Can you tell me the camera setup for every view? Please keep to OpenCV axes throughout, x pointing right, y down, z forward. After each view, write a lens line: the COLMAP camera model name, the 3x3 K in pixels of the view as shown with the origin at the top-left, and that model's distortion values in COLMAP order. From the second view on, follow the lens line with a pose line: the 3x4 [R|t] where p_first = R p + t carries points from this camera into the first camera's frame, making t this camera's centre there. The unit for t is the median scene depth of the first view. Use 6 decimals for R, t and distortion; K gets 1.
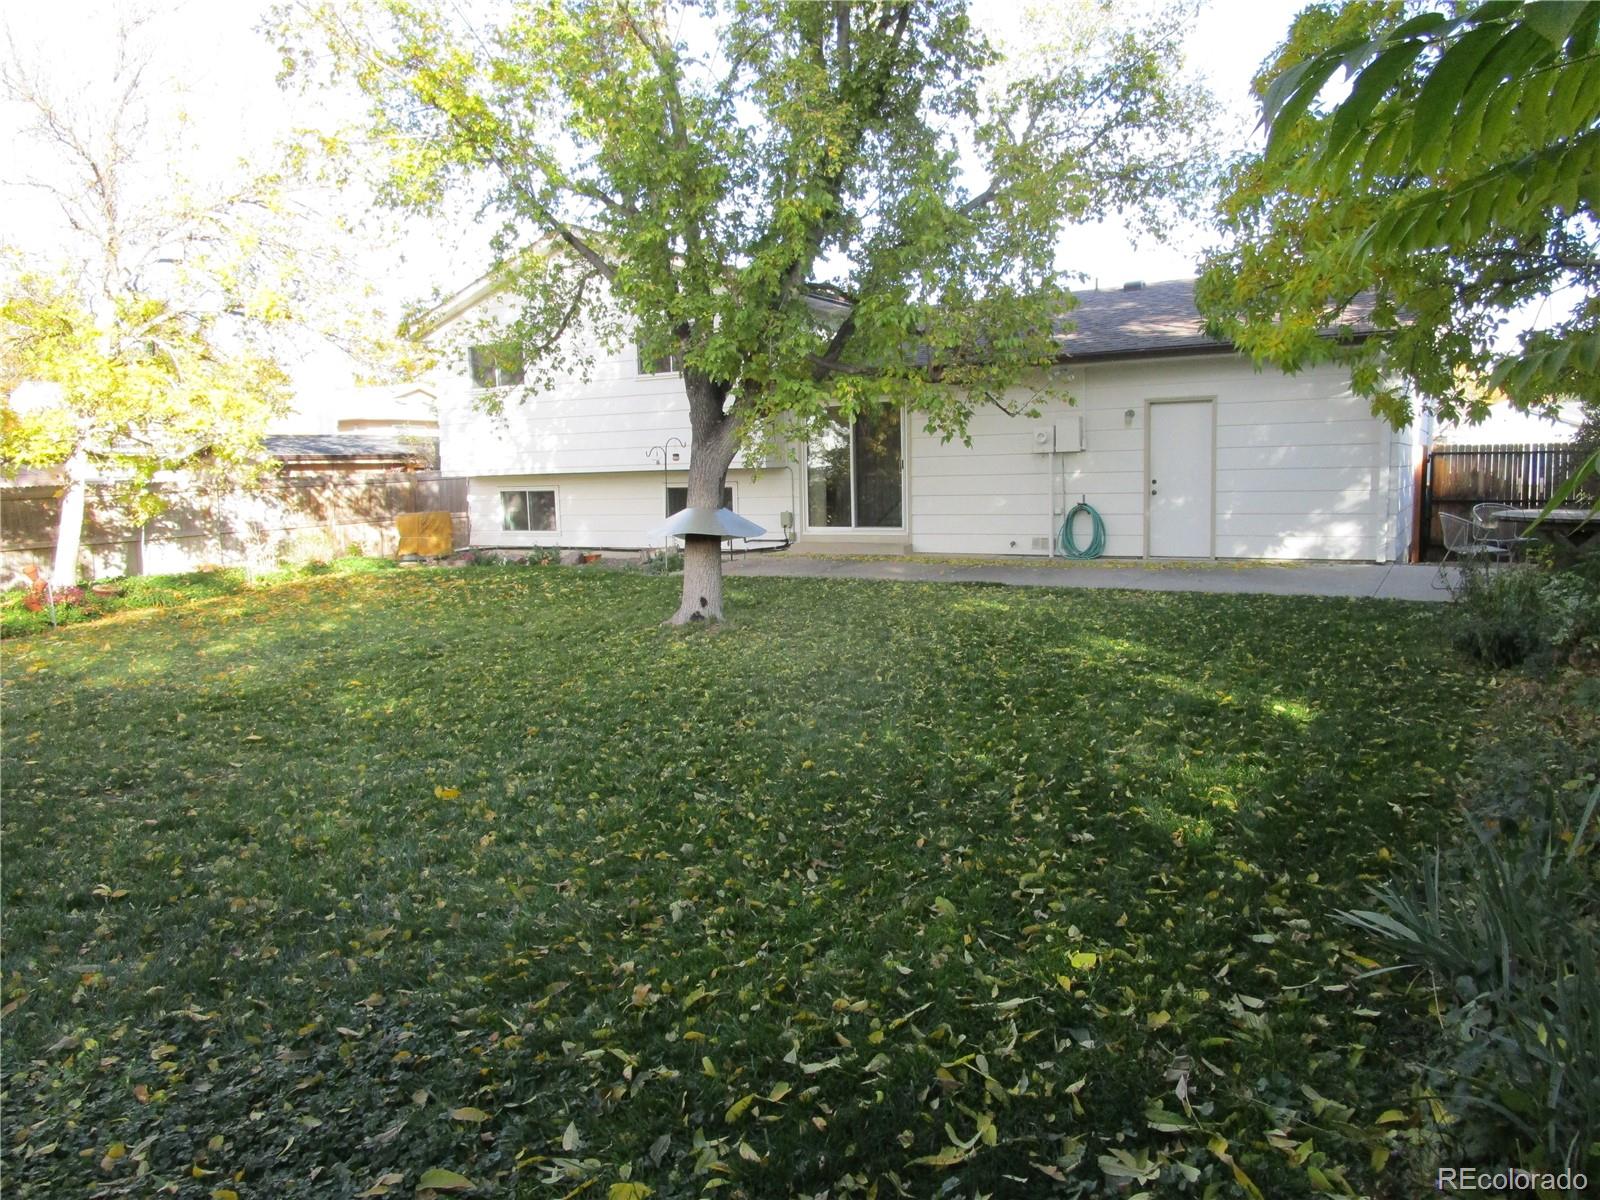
lens RADIAL K [[1134.2, 0, 800.0], [0, 1134.2, 597.7], [0, 0, 1]] dist [-0.032492, 0.005842]
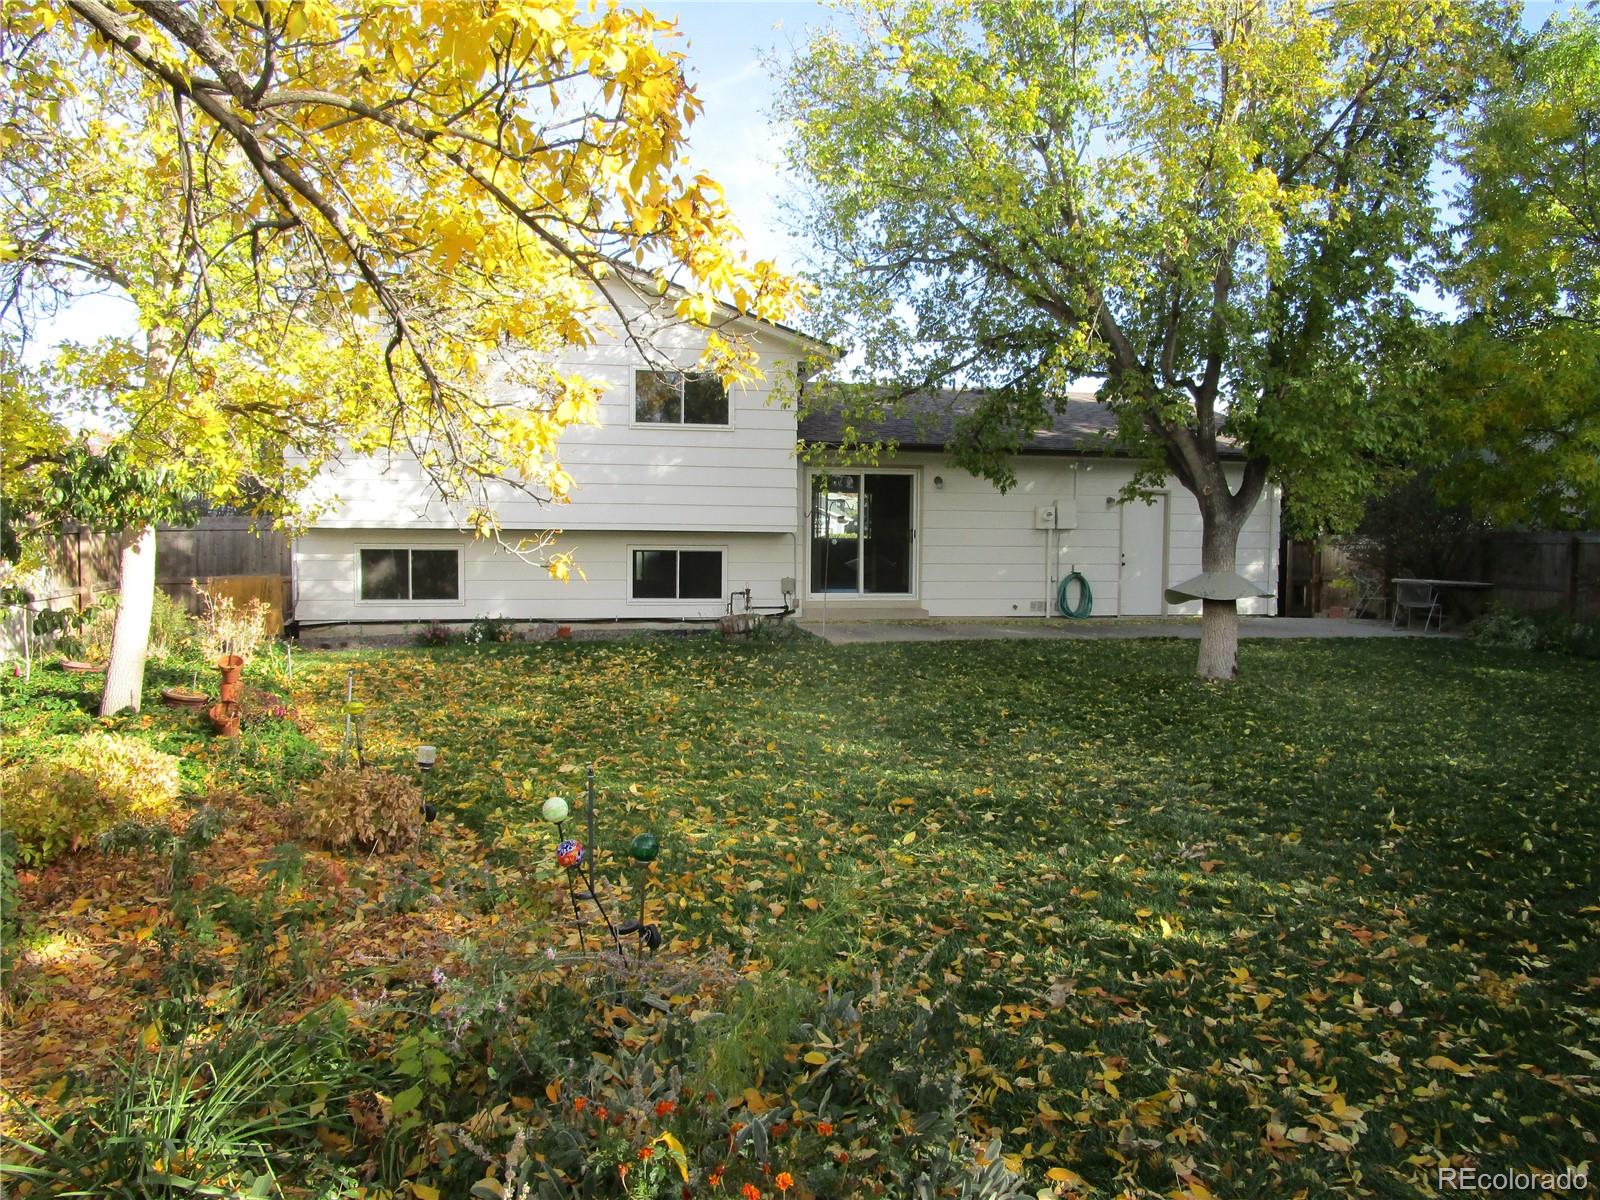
lens RADIAL K [[1134.2, 0, 800.1], [0, 1134.2, 602.6], [0, 0, 1]] dist [-0.032492, 0.005842]
pose [[0.713121, -0.008607, 0.700988, -0.730103], [0.050479, 0.997959, -0.039099, -0.017113], [-0.699221, 0.063267, 0.712100, 0.317799]]
